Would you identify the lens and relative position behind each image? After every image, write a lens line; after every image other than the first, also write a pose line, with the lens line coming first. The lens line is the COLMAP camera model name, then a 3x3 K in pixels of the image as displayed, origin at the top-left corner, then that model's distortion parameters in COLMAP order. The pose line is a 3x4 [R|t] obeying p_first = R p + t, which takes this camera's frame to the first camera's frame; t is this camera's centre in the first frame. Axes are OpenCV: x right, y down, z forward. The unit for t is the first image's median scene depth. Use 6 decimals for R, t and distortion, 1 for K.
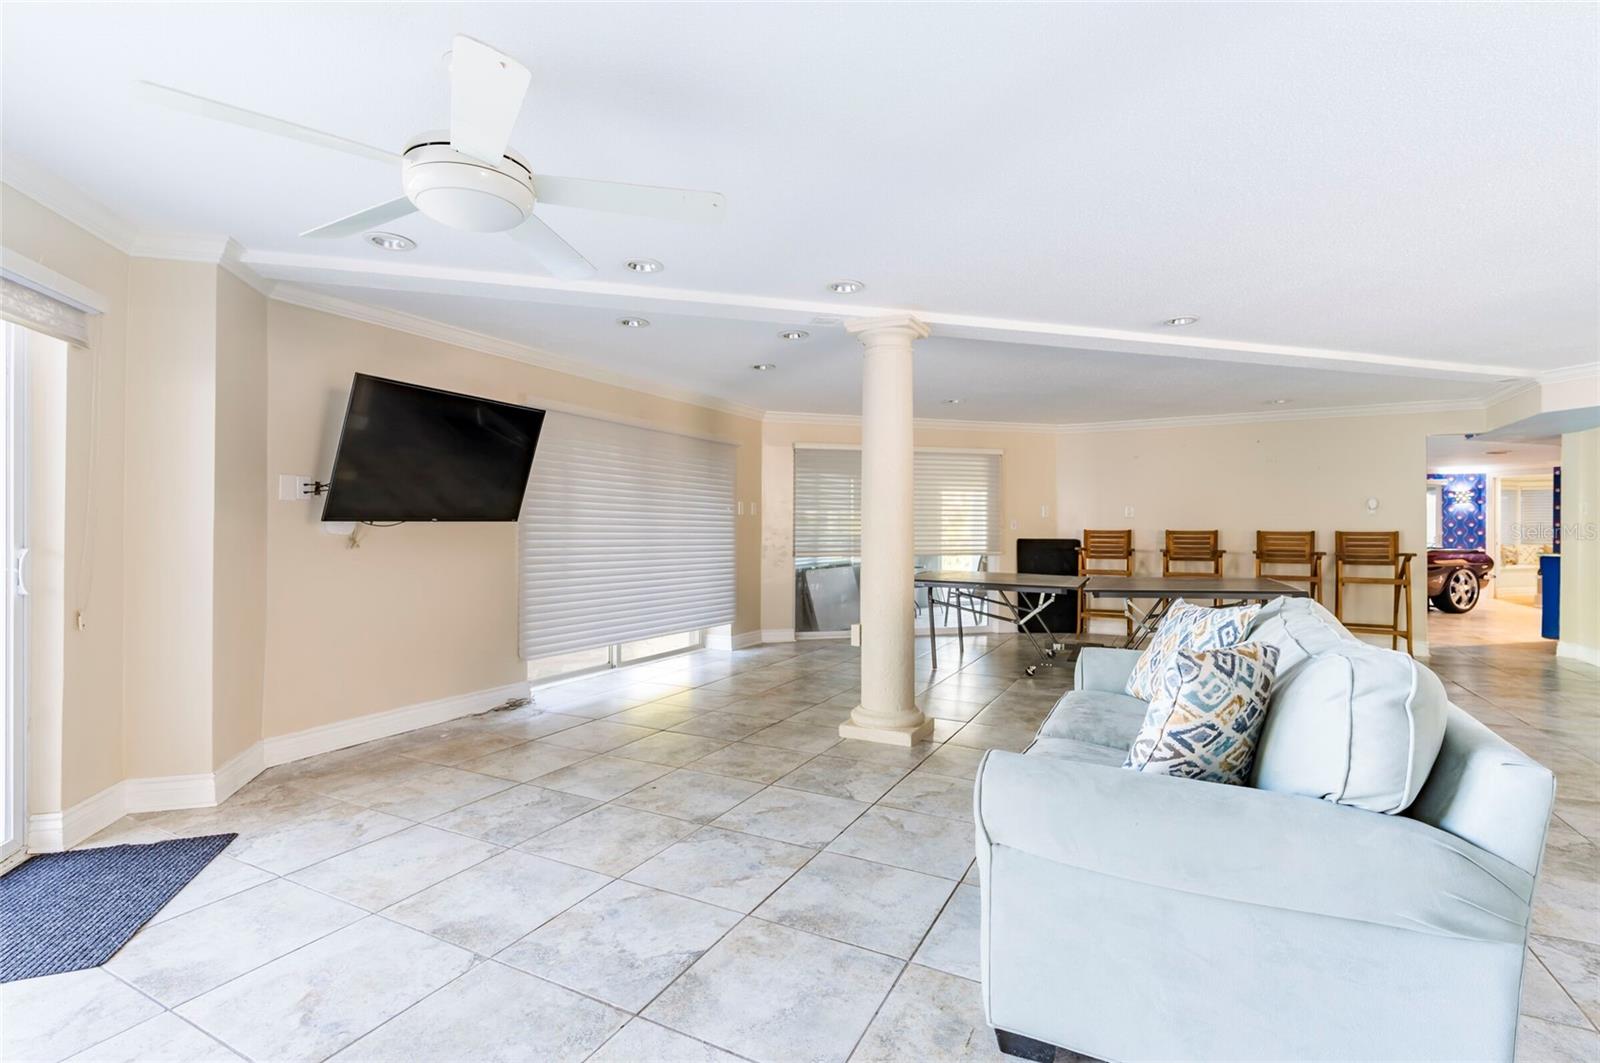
lens RADIAL K [[733.9, 0, 807.1], [0, 733.9, 528.2], [0, 0, 1]] dist [-0.001368, -0.000234]
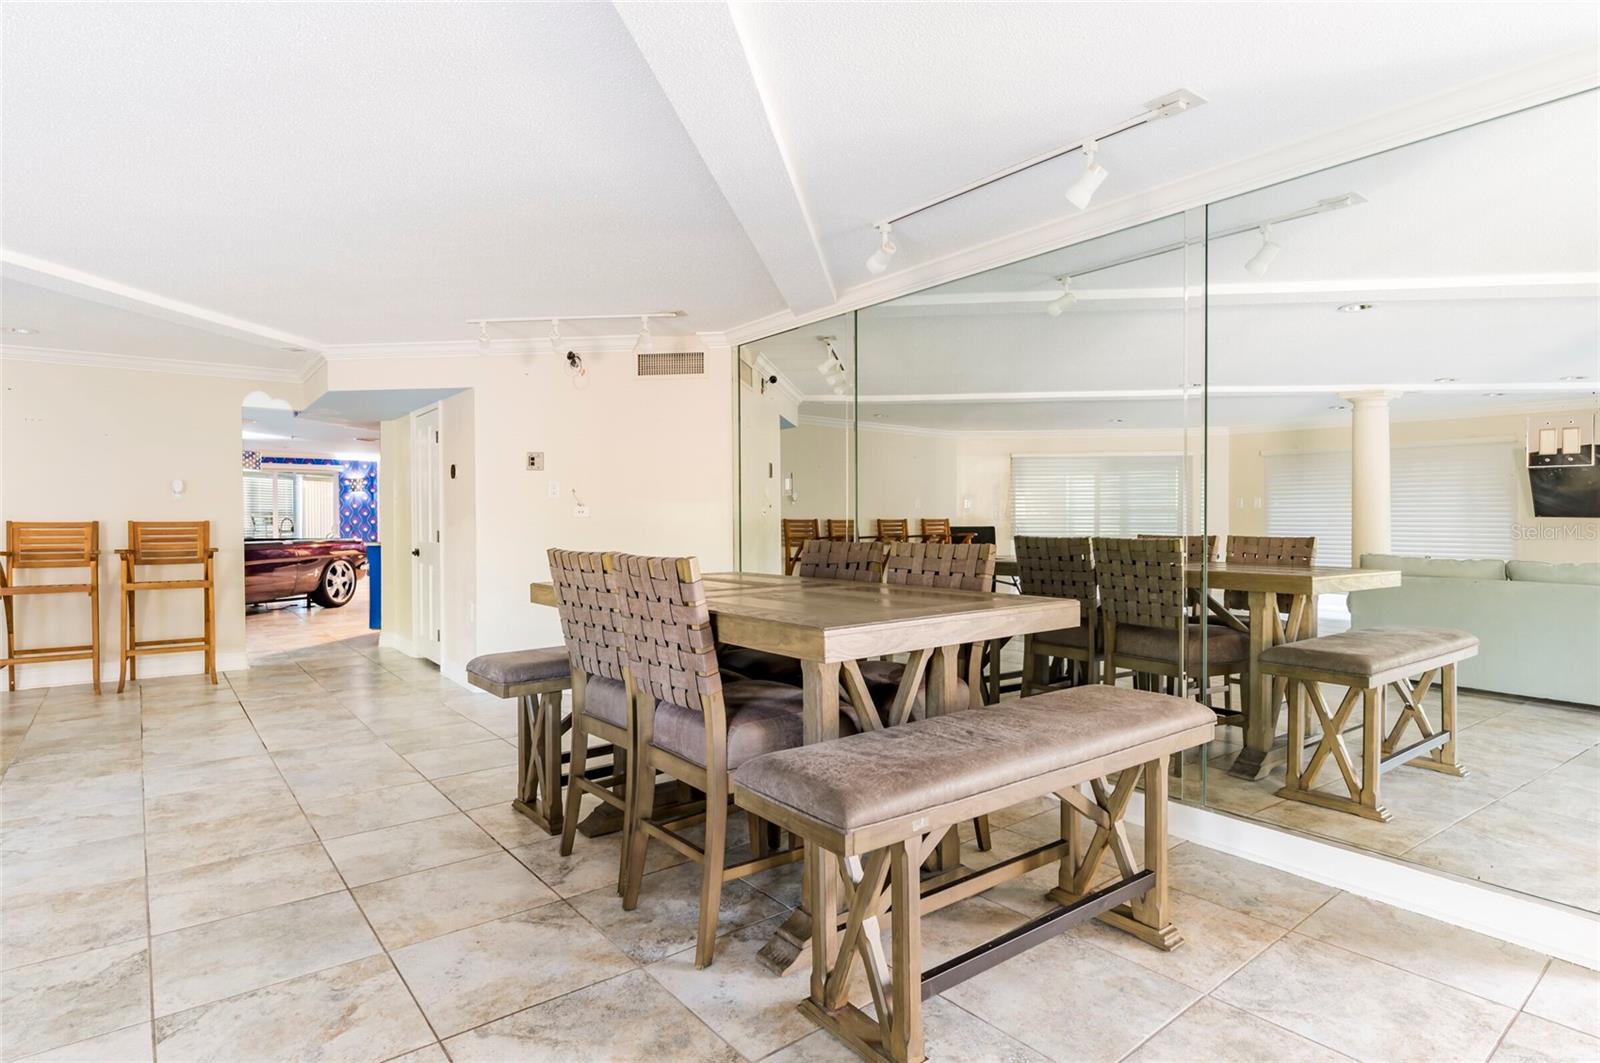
lens RADIAL K [[833.4, 0, 802.0], [0, 833.4, 530.6], [0, 0, 1]] dist [-0.004138, -0.000188]
pose [[0.405815, -0.015647, 0.913821, 0.230687], [0.001125, 0.999861, 0.016620, 0.000428], [-0.913955, -0.005717, 0.405776, 0.028211]]
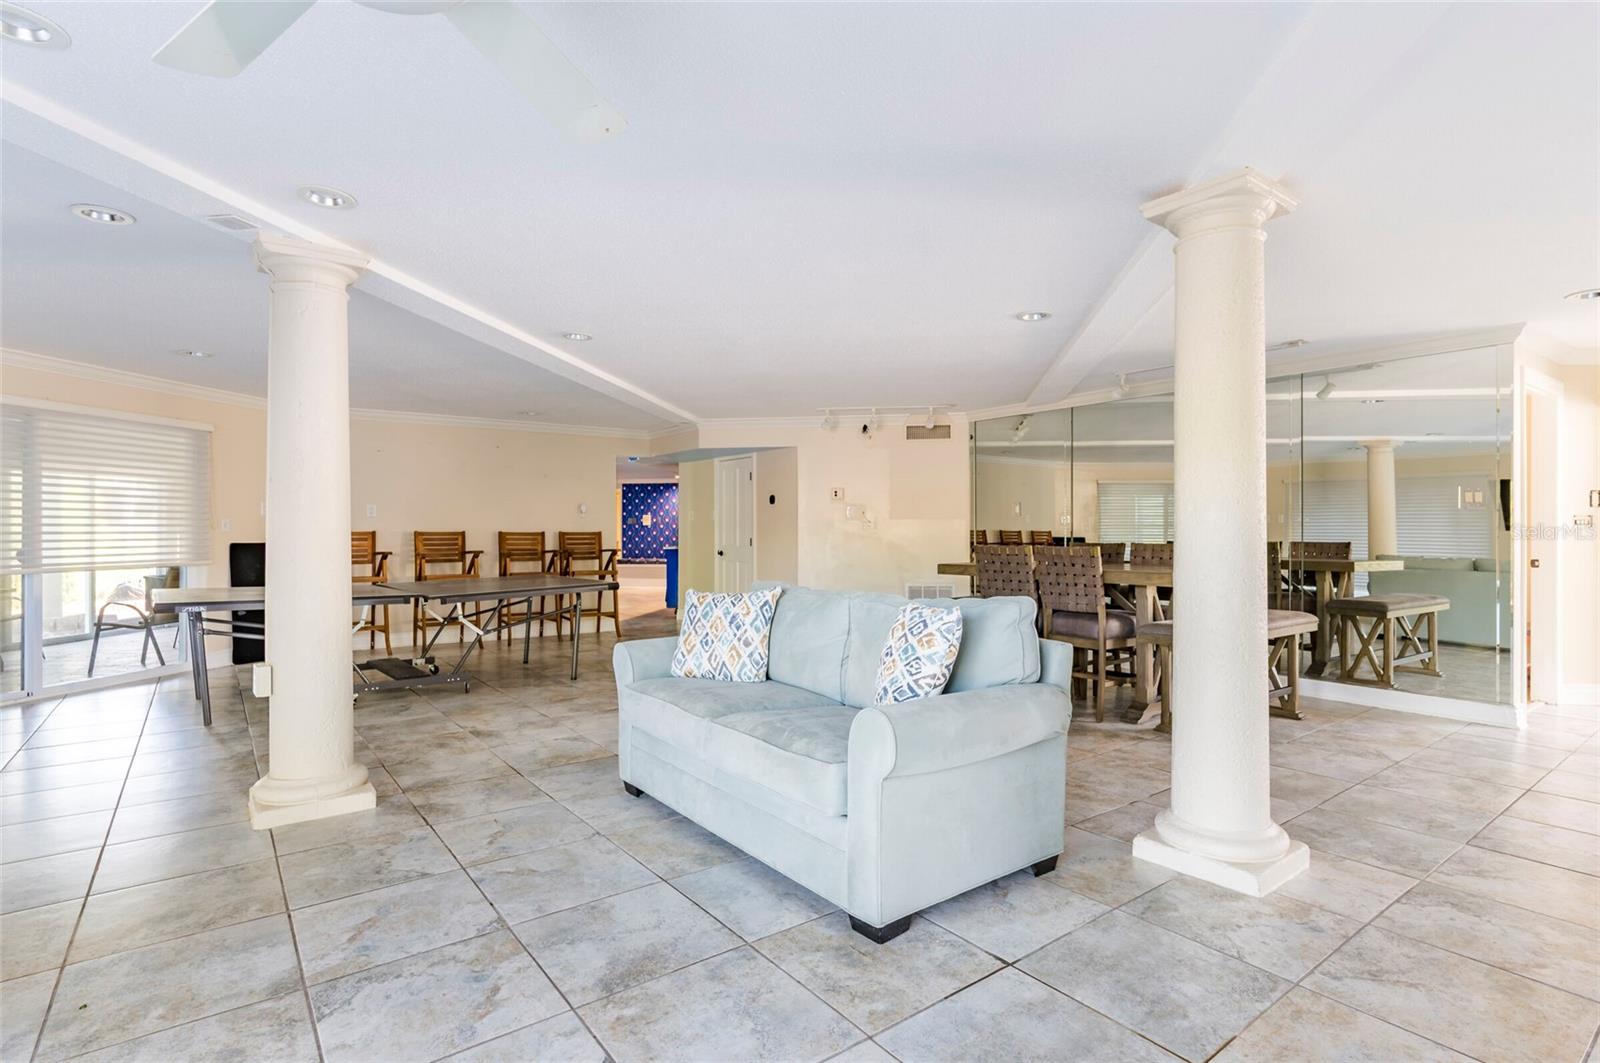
lens RADIAL K [[788.3, 0, 802.8], [0, 788.3, 528.0], [0, 0, 1]] dist [0.000831, -0.001646]
pose [[0.430988, 0.000750, 0.902357, -0.237517], [0.000277, 0.999999, -0.000963, -0.000441], [-0.902358, 0.000665, 0.430988, 0.125144]]
